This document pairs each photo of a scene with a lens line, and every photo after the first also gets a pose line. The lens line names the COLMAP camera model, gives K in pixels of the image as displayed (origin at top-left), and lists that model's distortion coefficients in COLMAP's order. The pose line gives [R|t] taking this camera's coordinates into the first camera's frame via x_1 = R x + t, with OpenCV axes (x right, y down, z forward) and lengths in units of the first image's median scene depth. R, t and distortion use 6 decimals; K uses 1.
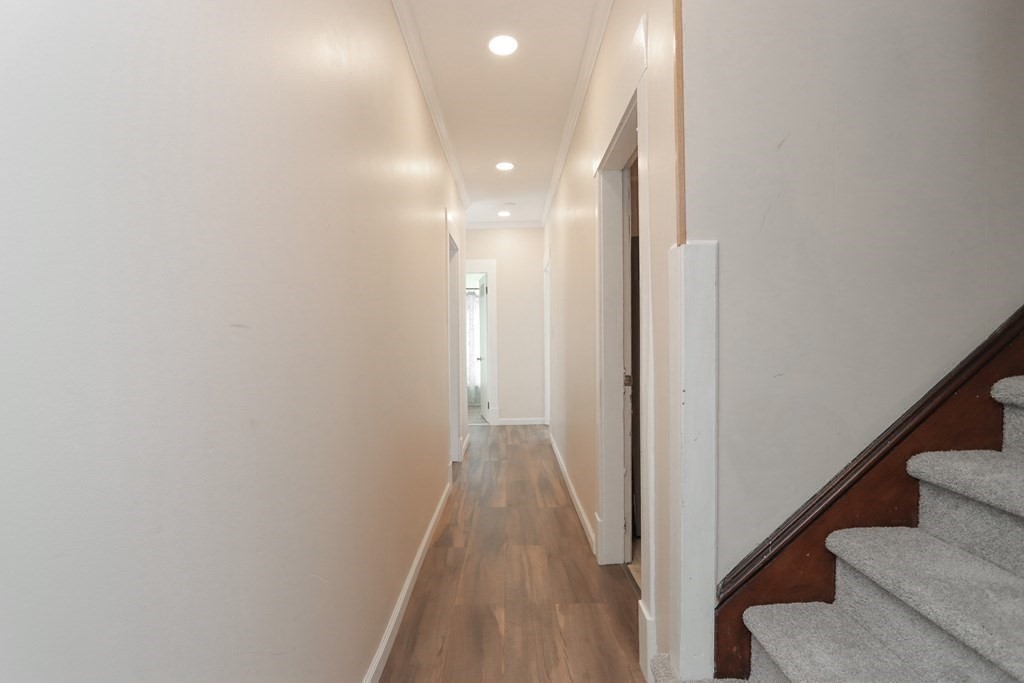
lens RADIAL K [[484.9, 0, 509.1], [0, 484.9, 348.1], [0, 0, 1]] dist [-0.017222, 0.000296]
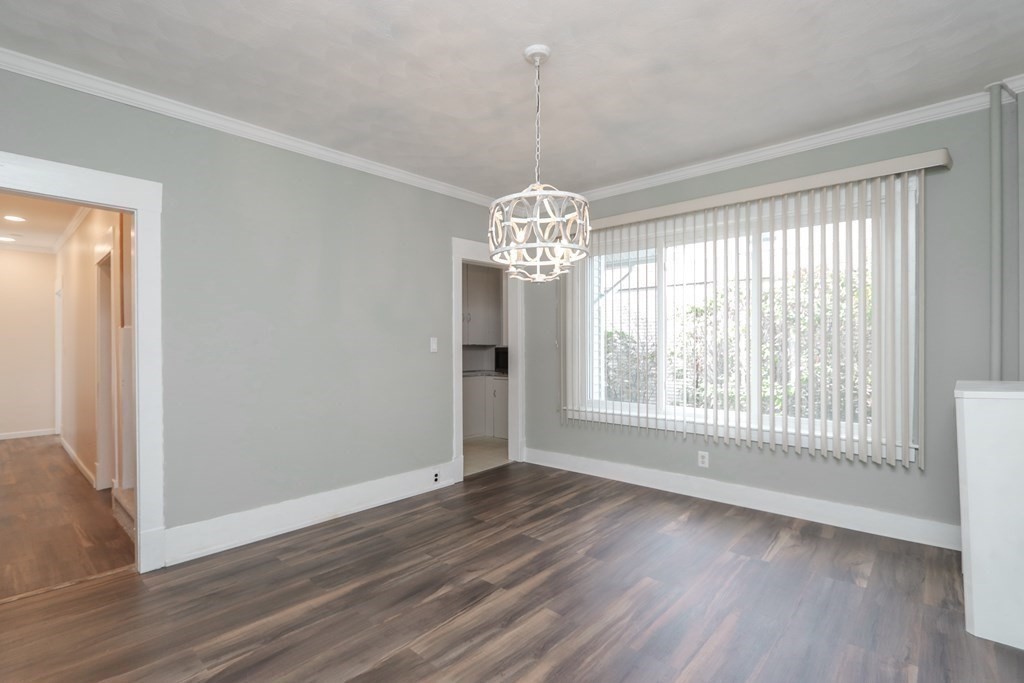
lens RADIAL K [[484.9, 0, 509.1], [0, 484.9, 348.1], [0, 0, 1]] dist [-0.017222, 0.000296]
pose [[0.672855, 0.008687, 0.739724, -0.044698], [0.009295, 0.999753, -0.020196, -0.005620], [-0.739716, 0.020465, 0.672607, -0.616419]]
